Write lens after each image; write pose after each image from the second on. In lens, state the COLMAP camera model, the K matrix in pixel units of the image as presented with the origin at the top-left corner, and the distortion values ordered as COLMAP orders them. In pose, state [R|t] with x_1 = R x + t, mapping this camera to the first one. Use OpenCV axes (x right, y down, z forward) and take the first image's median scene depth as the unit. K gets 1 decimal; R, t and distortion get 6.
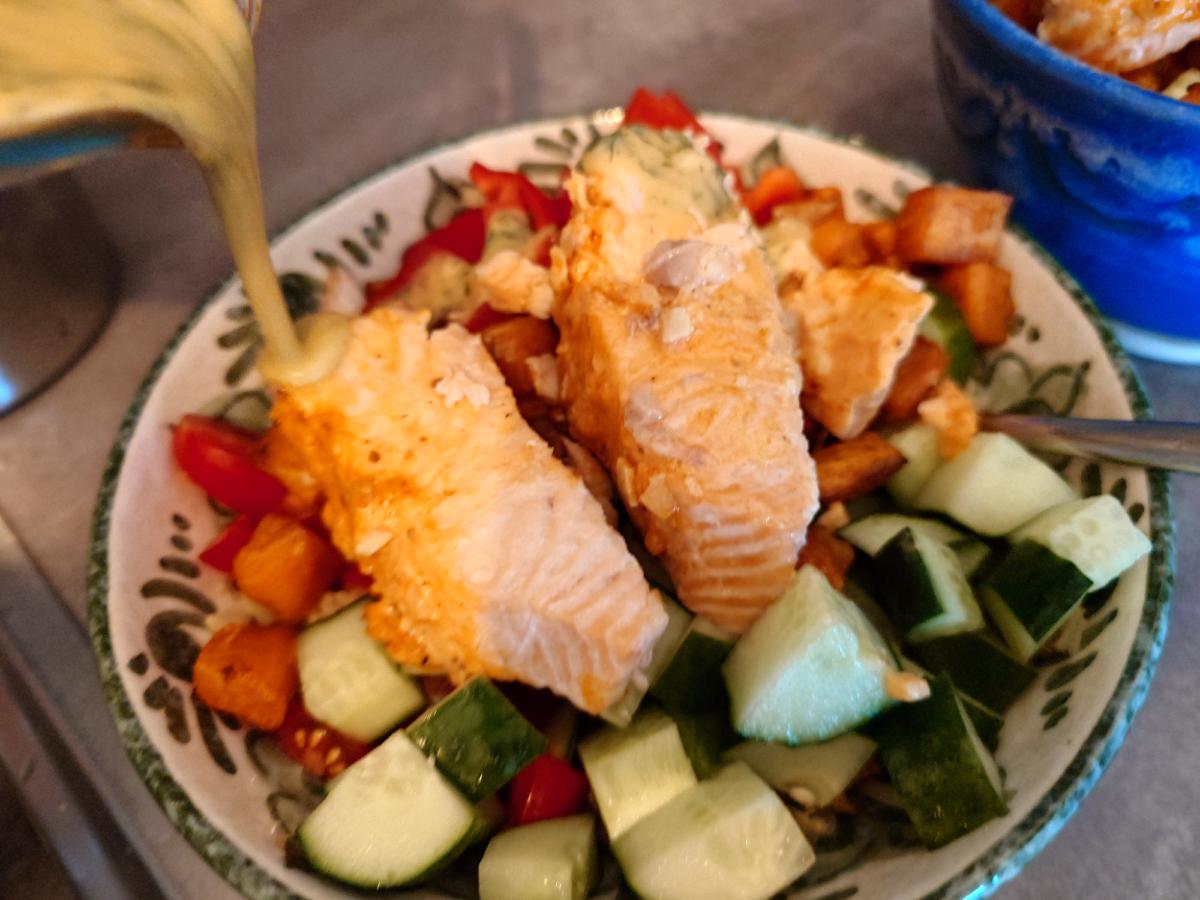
lens RADIAL K [[874.7, 0, 600.0], [0, 874.7, 450.0], [0, 0, 1]] dist [-0.006668, -0.001571]
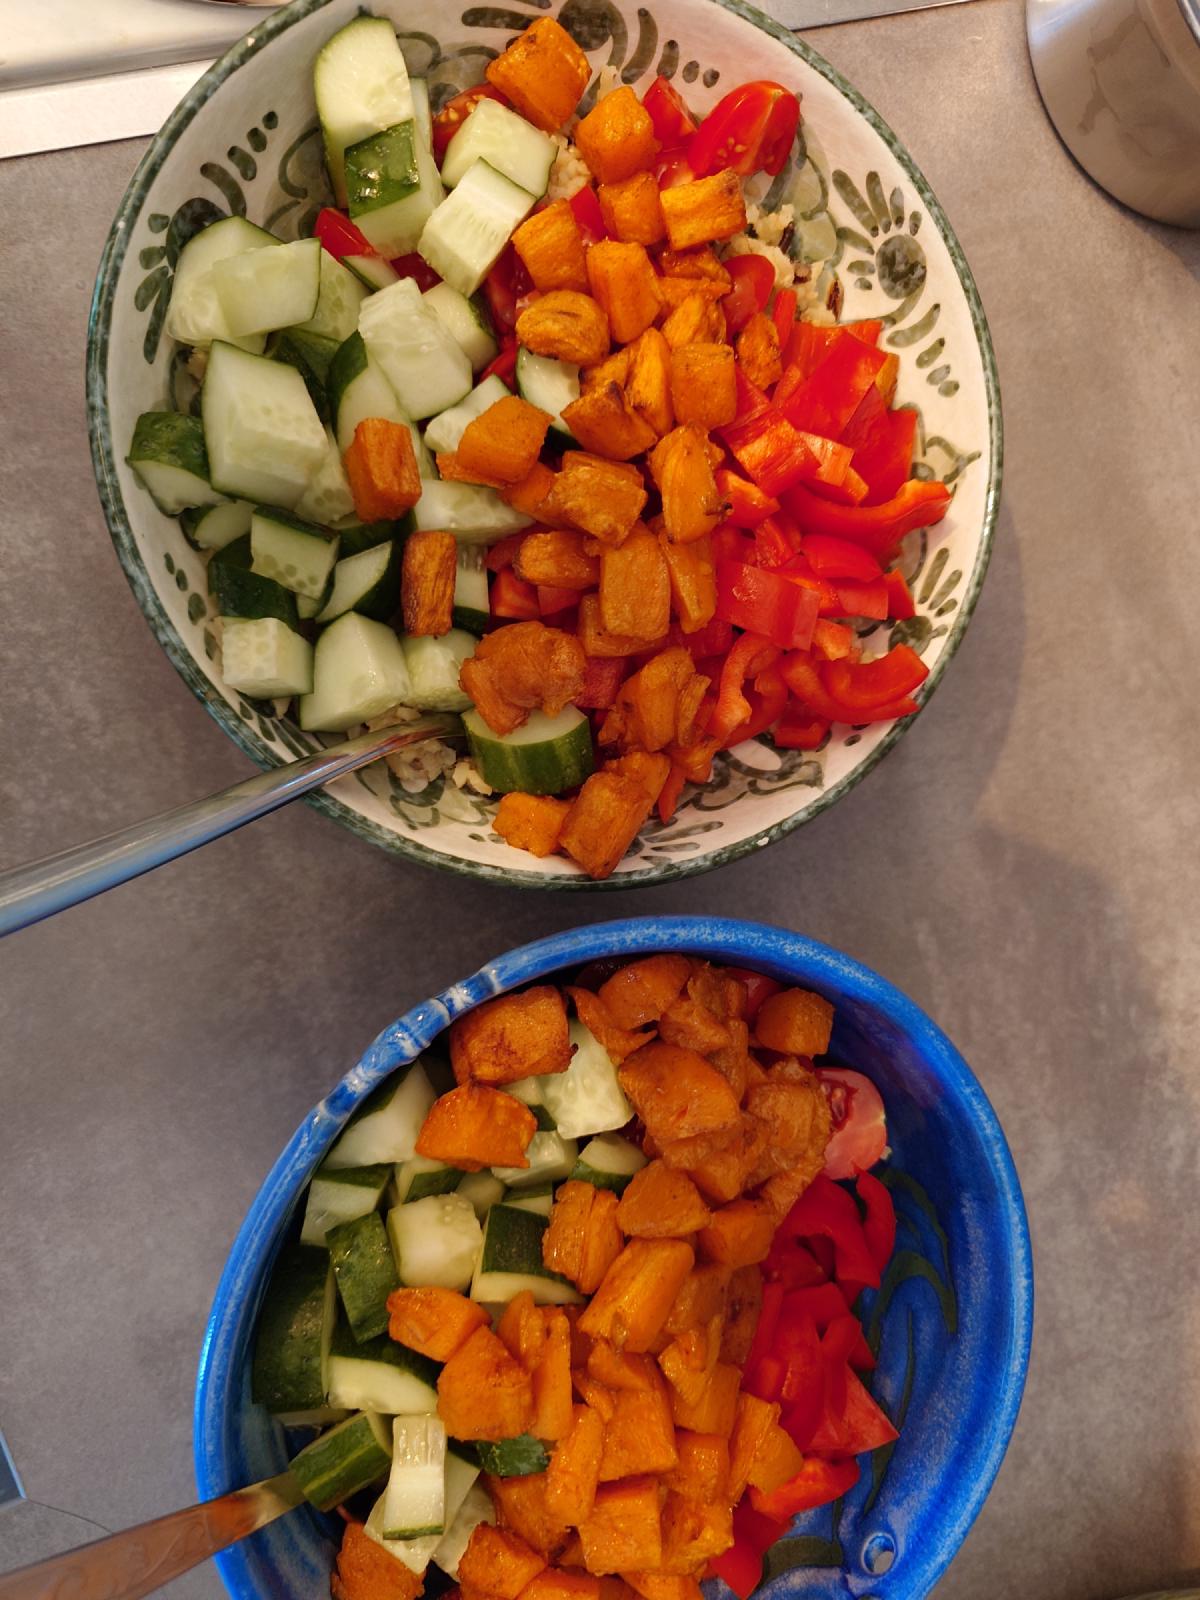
lens RADIAL K [[1131.7, 0, 600.0], [0, 1131.7, 800.0], [0, 0, 1]] dist [-0.003664, 0.001469]
pose [[-0.485047, 0.874480, -0.003651, 0.365836], [-0.806391, -0.445658, 0.388744, -0.705109], [0.338322, 0.191503, 0.921338, -0.187762]]
